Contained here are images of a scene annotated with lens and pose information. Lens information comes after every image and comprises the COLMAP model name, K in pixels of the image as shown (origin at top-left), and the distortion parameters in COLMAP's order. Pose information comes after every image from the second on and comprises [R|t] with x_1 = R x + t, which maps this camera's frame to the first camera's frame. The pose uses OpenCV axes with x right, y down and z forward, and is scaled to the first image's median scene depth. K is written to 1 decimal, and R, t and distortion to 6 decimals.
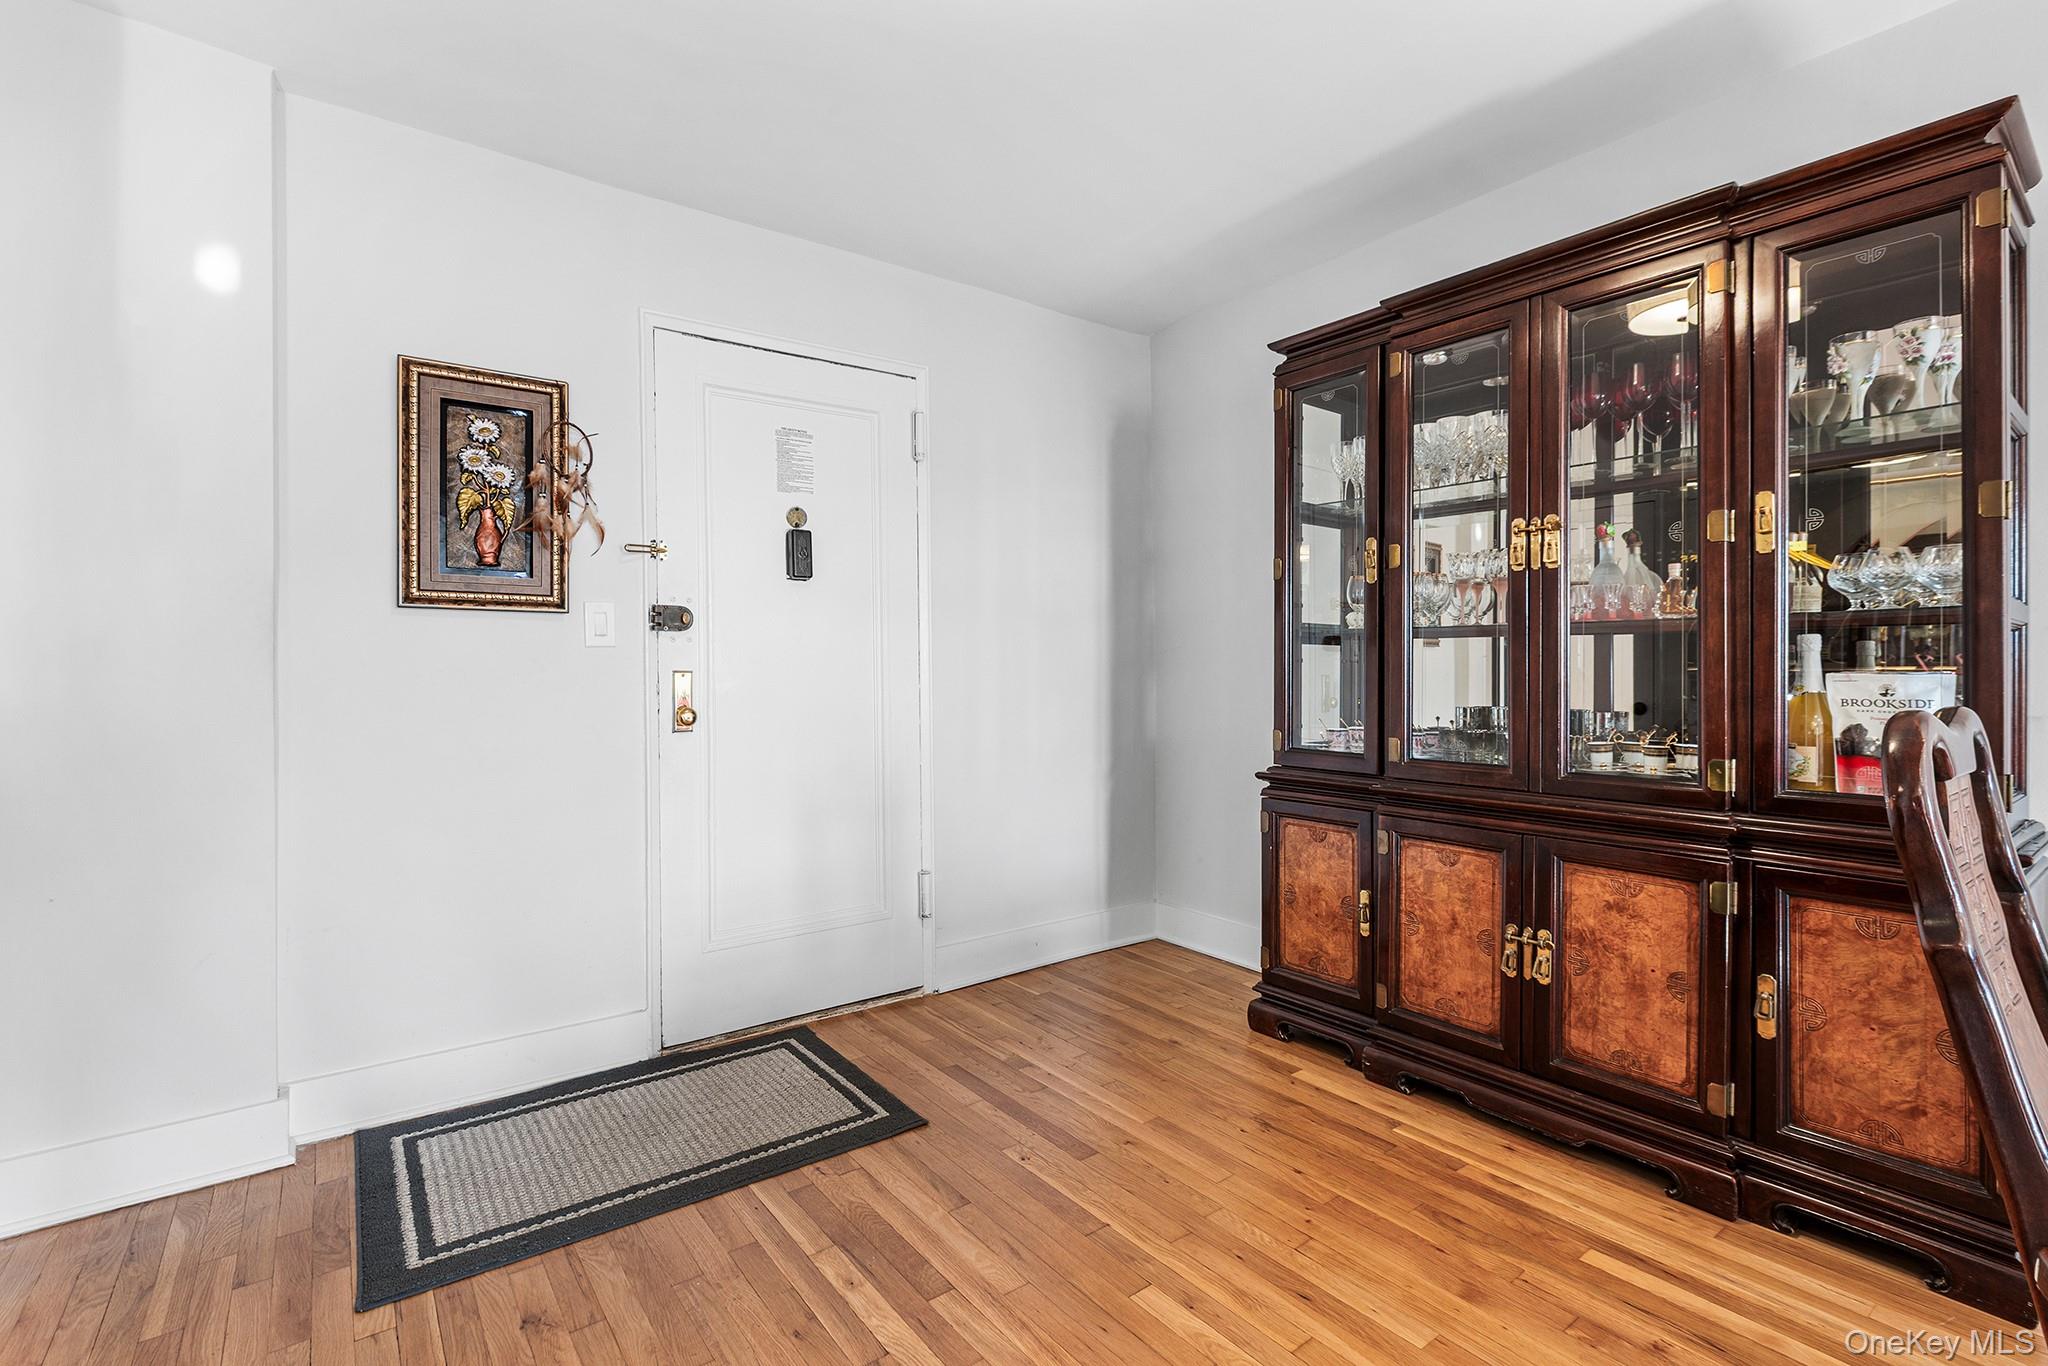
lens RADIAL K [[933.7, 0, 1021.5], [0, 933.7, 665.0], [0, 0, 1]] dist [-0.004059, -0.001128]
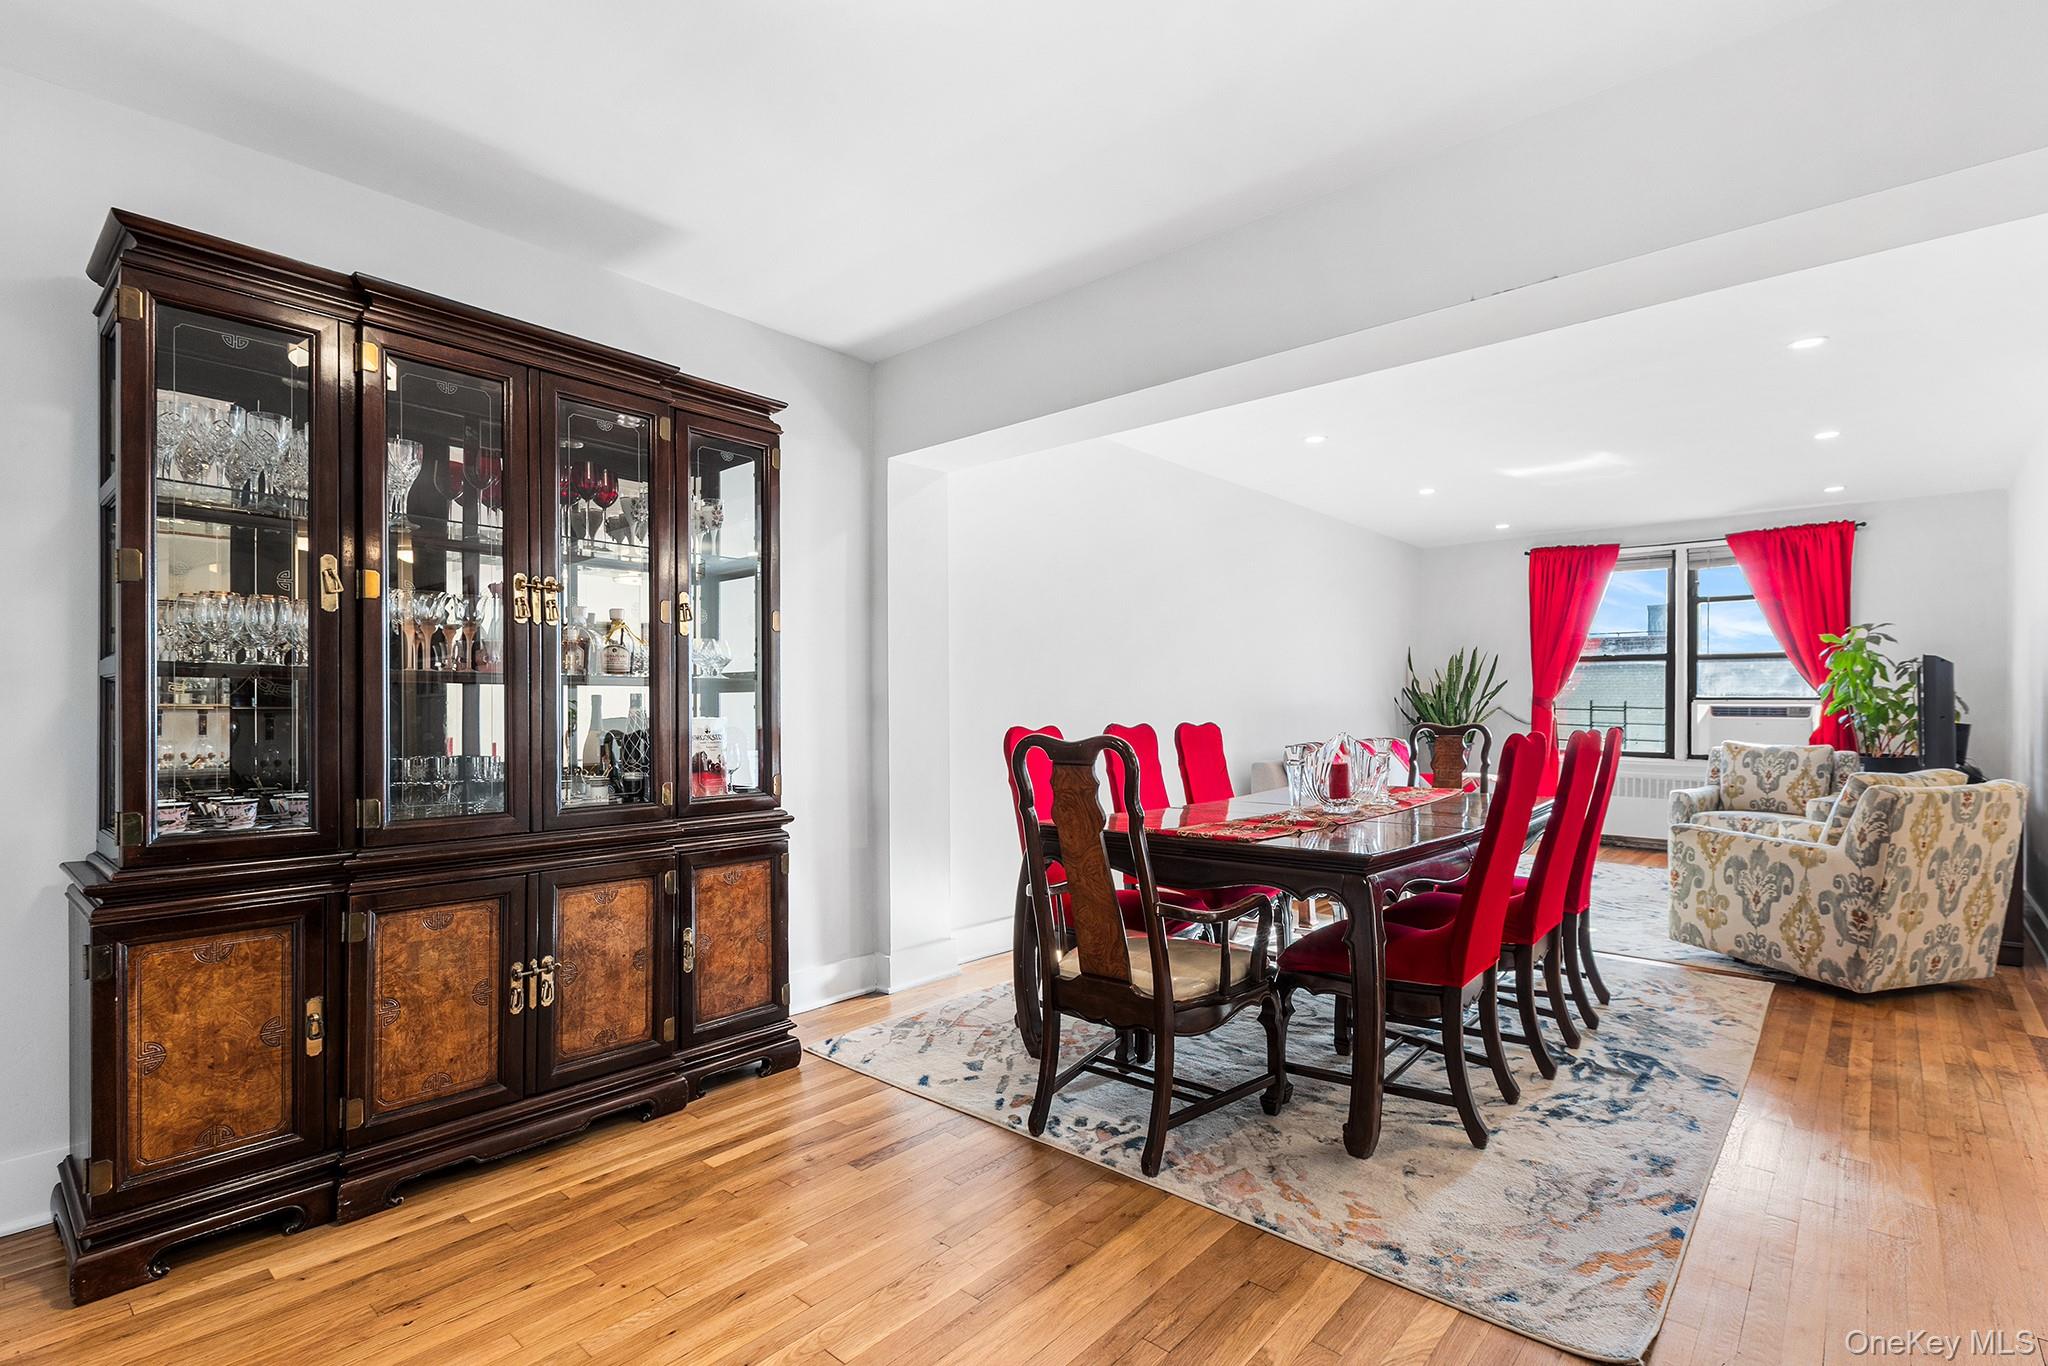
lens RADIAL K [[966.4, 0, 1004.4], [0, 966.4, 706.3], [0, 0, 1]] dist [0.000017, -0.000357]
pose [[-0.193900, 0.001464, 0.981020, -0.727747], [-0.003975, 0.999990, -0.002278, -0.009373], [-0.981013, -0.004342, -0.193893, 0.769372]]
